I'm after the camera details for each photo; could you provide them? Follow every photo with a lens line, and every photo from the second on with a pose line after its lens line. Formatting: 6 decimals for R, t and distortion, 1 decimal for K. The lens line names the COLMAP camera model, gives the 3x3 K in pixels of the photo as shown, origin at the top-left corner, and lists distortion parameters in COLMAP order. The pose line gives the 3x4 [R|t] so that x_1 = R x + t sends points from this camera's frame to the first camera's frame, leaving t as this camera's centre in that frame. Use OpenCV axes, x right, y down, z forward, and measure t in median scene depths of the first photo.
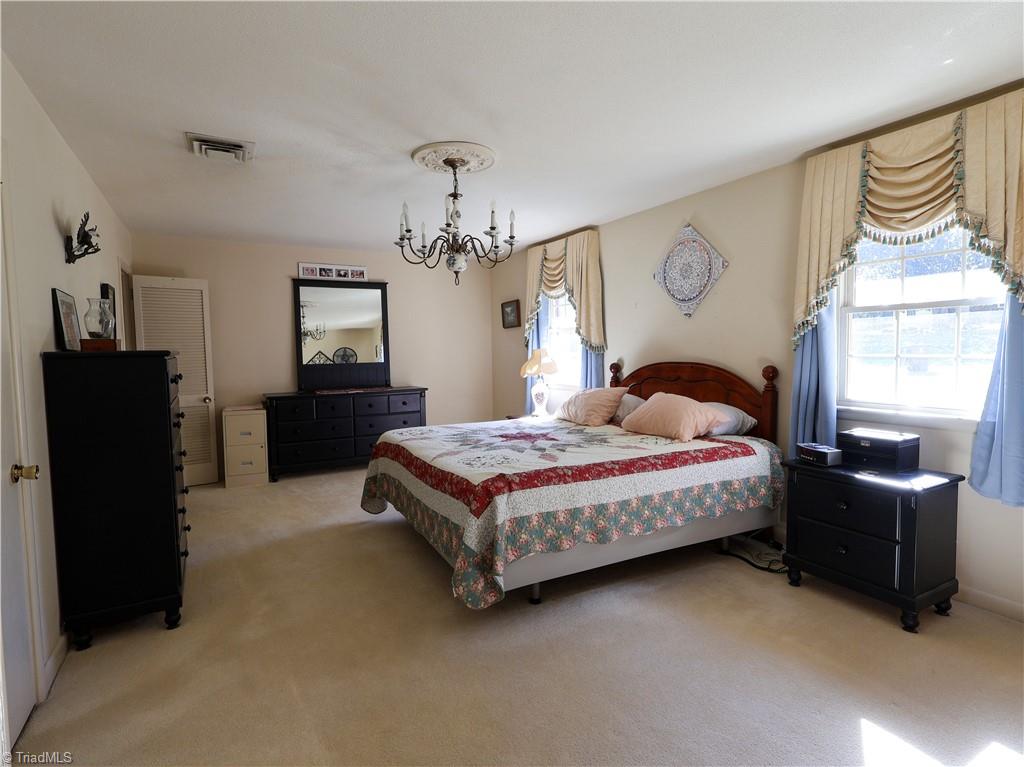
lens RADIAL K [[533.2, 0, 512.4], [0, 533.2, 382.0], [0, 0, 1]] dist [-0.002882, -0.001614]
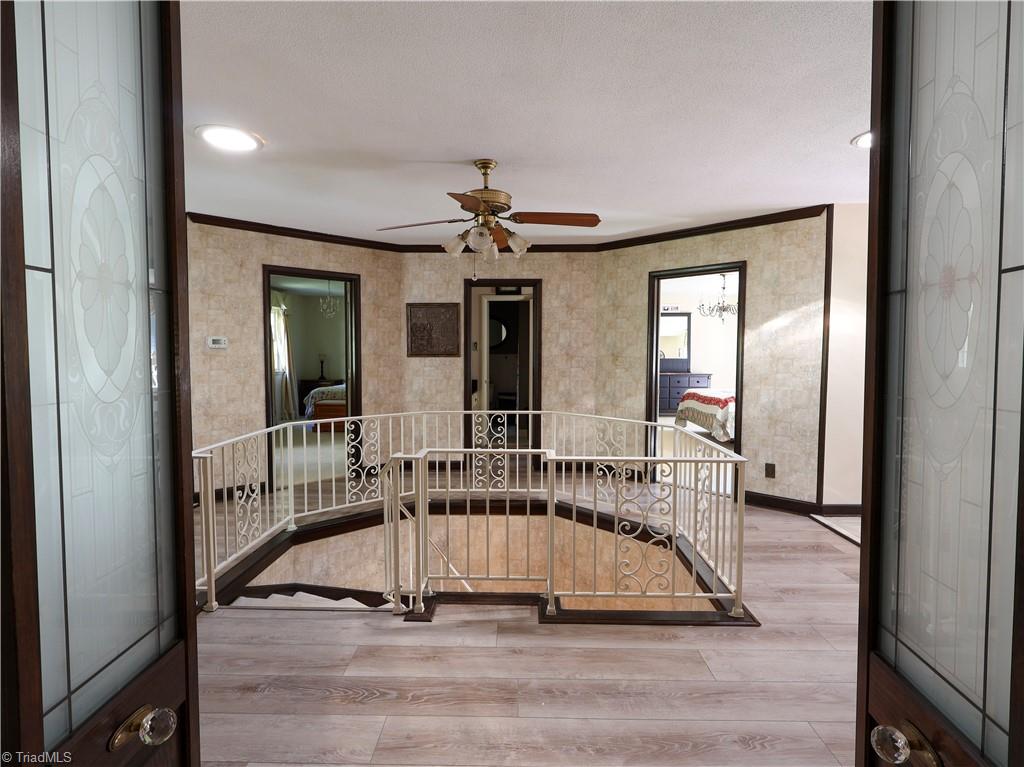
lens RADIAL K [[533.2, 0, 510.7], [0, 533.2, 379.5], [0, 0, 1]] dist [-0.002882, -0.001614]
pose [[0.855878, 0.043190, -0.515370, 0.297501], [-0.046338, 0.998903, 0.006759, 0.083746], [0.515097, 0.018096, 0.856941, -1.413454]]
